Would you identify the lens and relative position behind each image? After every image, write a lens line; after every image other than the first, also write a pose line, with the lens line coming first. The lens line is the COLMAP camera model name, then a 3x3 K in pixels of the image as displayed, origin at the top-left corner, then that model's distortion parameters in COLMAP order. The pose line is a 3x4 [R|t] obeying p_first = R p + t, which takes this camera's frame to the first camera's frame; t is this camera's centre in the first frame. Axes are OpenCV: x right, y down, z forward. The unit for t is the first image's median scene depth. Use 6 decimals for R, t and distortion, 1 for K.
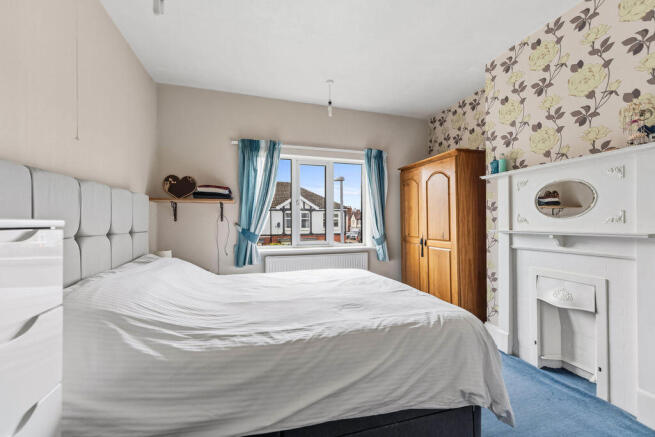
lens RADIAL K [[270.1, 0, 324.2], [0, 270.1, 218.1], [0, 0, 1]] dist [0.000455, -0.000426]
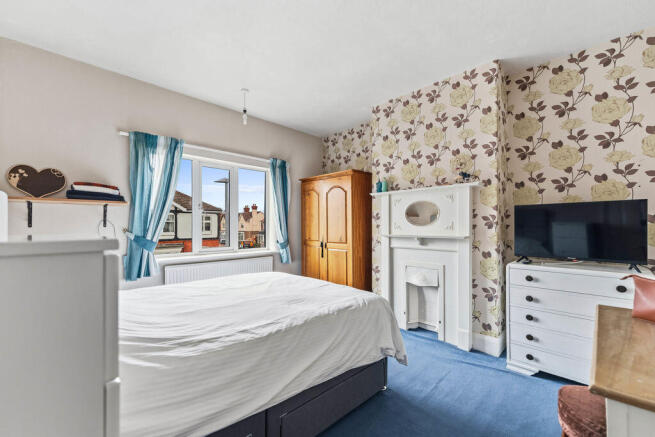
lens RADIAL K [[270.1, 0, 333.2], [0, 270.1, 222.0], [0, 0, 1]] dist [0.000455, -0.000426]
pose [[0.884491, 0.009326, 0.466464, -0.201303], [-0.010092, 0.999949, -0.000854, -0.013825], [-0.466448, -0.003952, 0.884540, -0.076341]]
